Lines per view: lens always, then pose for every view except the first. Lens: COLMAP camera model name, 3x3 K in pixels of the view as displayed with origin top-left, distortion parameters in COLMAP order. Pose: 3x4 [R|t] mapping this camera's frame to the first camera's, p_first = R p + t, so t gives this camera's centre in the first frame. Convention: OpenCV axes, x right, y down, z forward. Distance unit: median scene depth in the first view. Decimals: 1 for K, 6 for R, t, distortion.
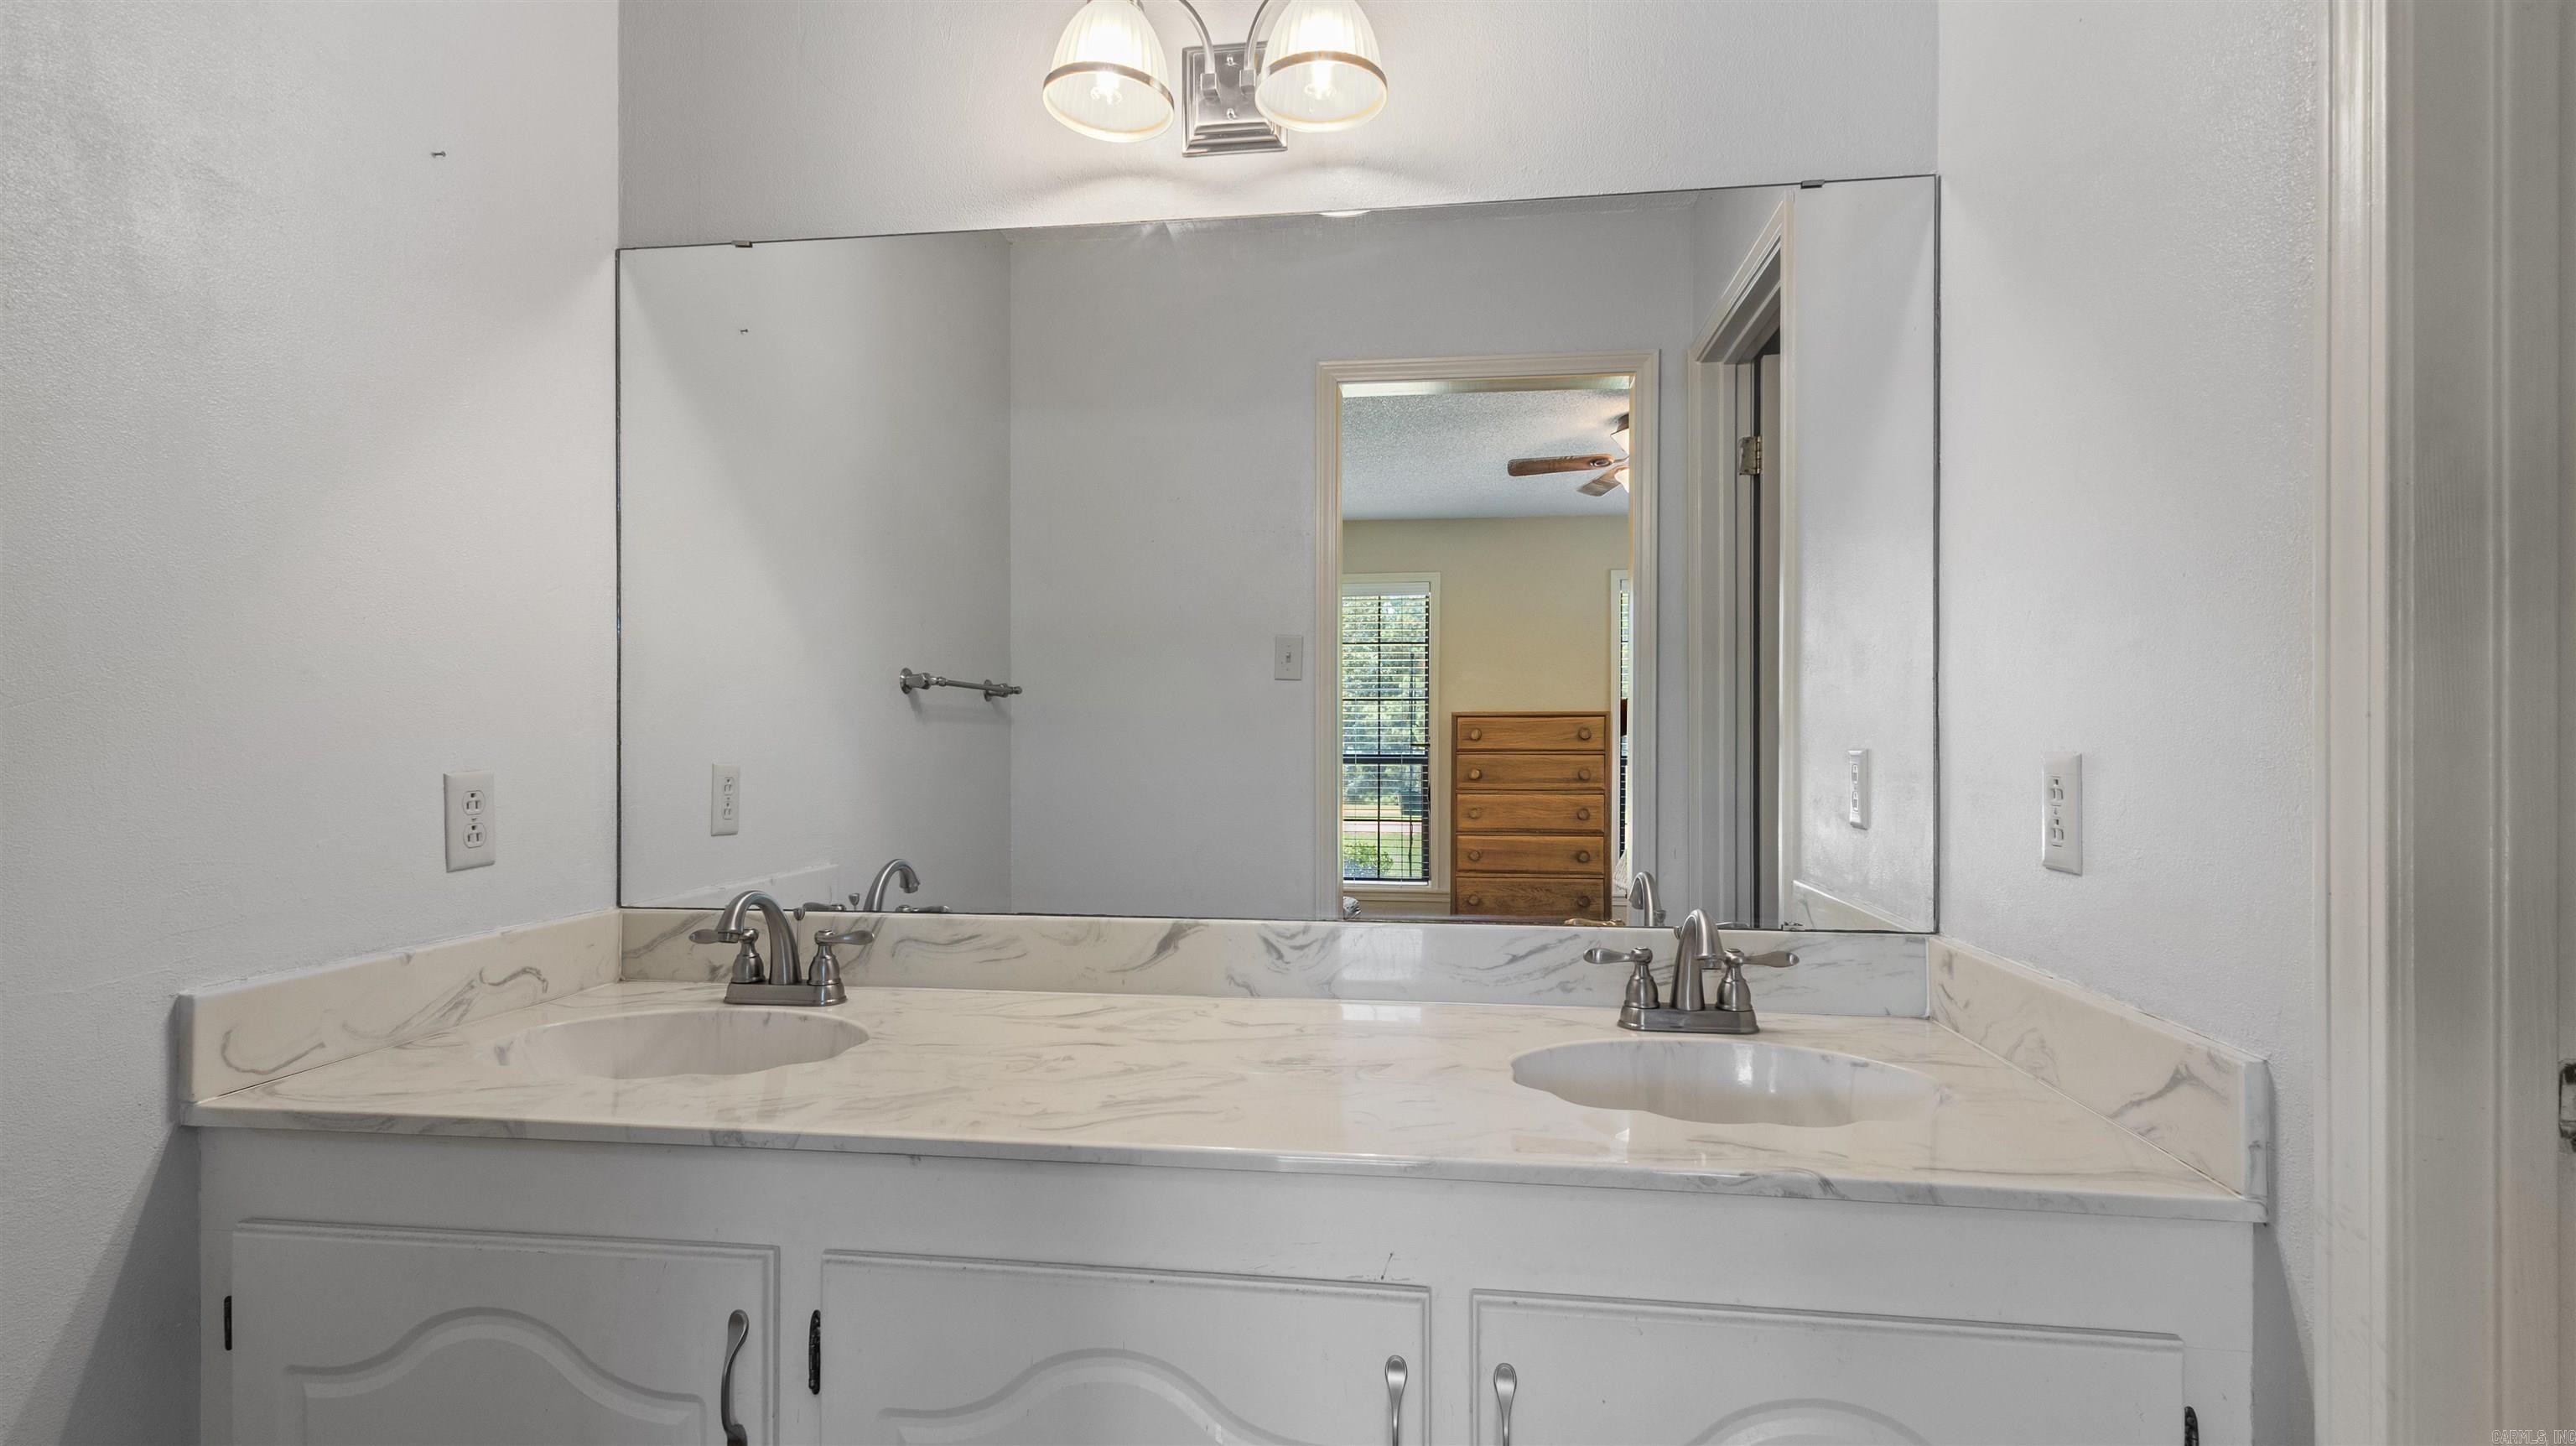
lens RADIAL K [[1195.9, 0, 1279.4], [0, 1195.9, 725.8], [0, 0, 1]] dist [0.003775, -0.000165]
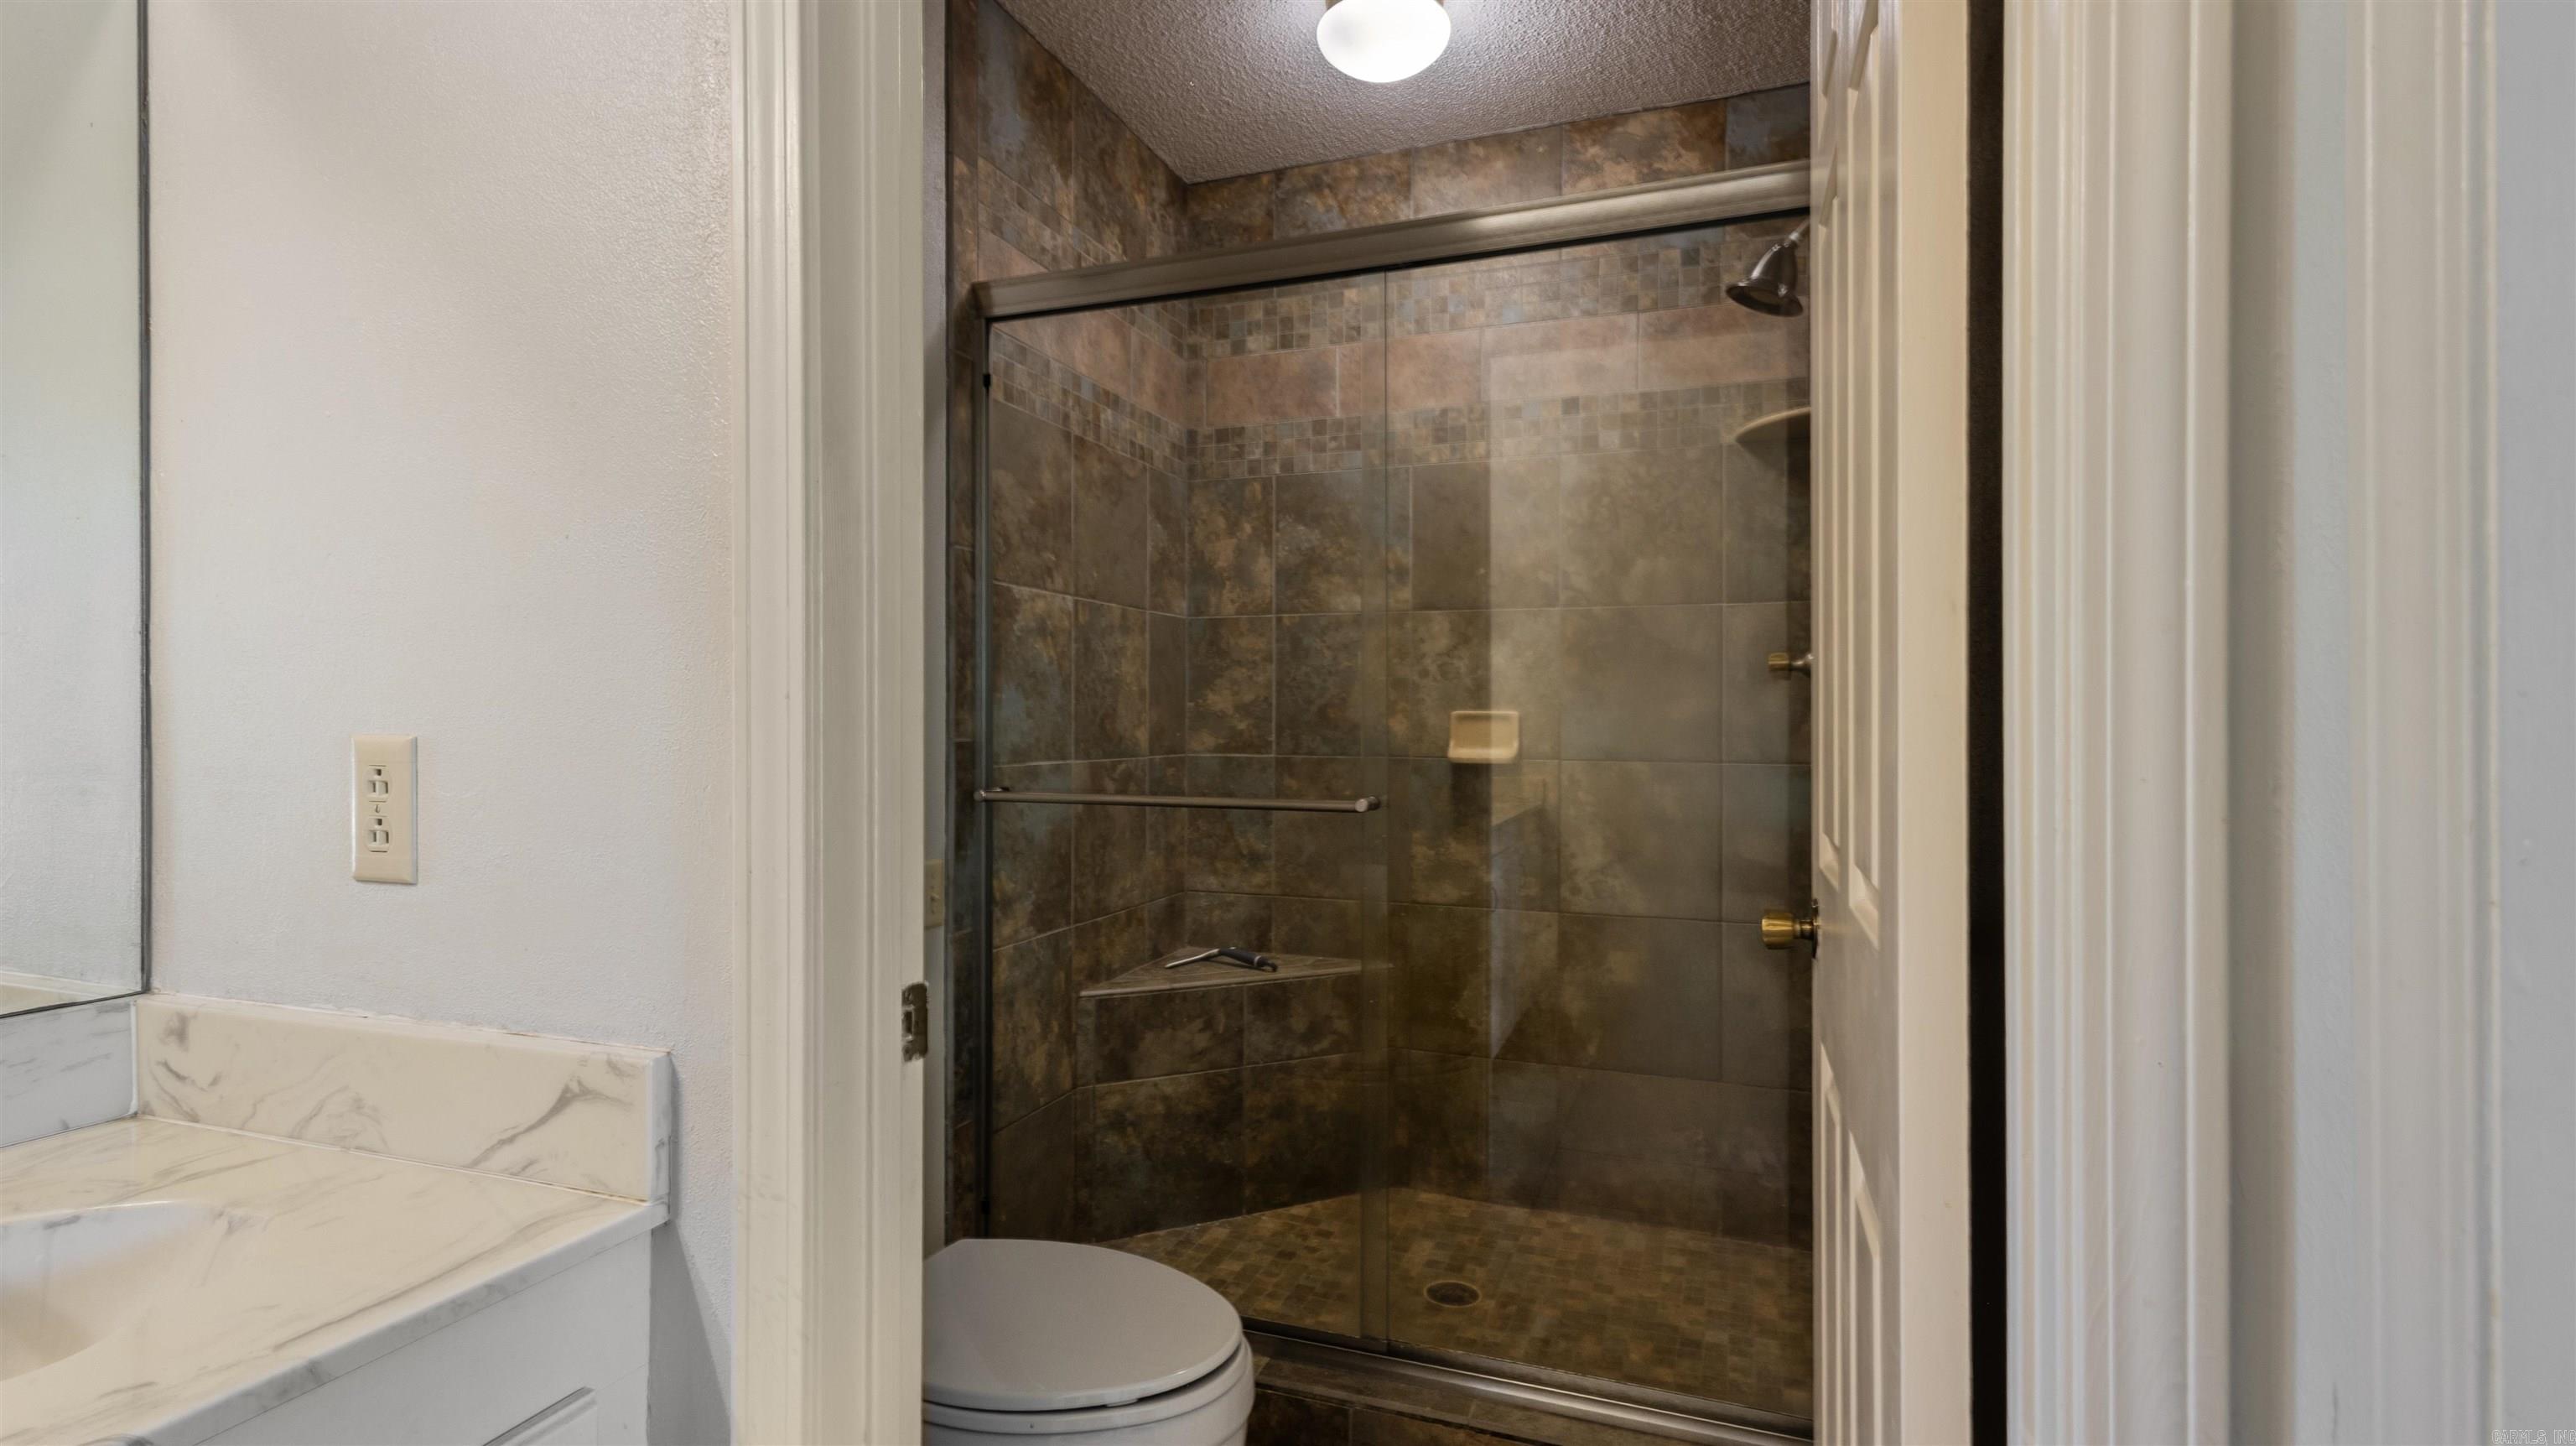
lens RADIAL K [[1195.9, 0, 1279.4], [0, 1195.9, 725.8], [0, 0, 1]] dist [0.003775, -0.000165]
pose [[0.201381, 0.004545, 0.979502, -0.021644], [-0.015259, 0.999882, -0.001502, 0.009430], [-0.979394, -0.014644, 0.201427, 0.305554]]
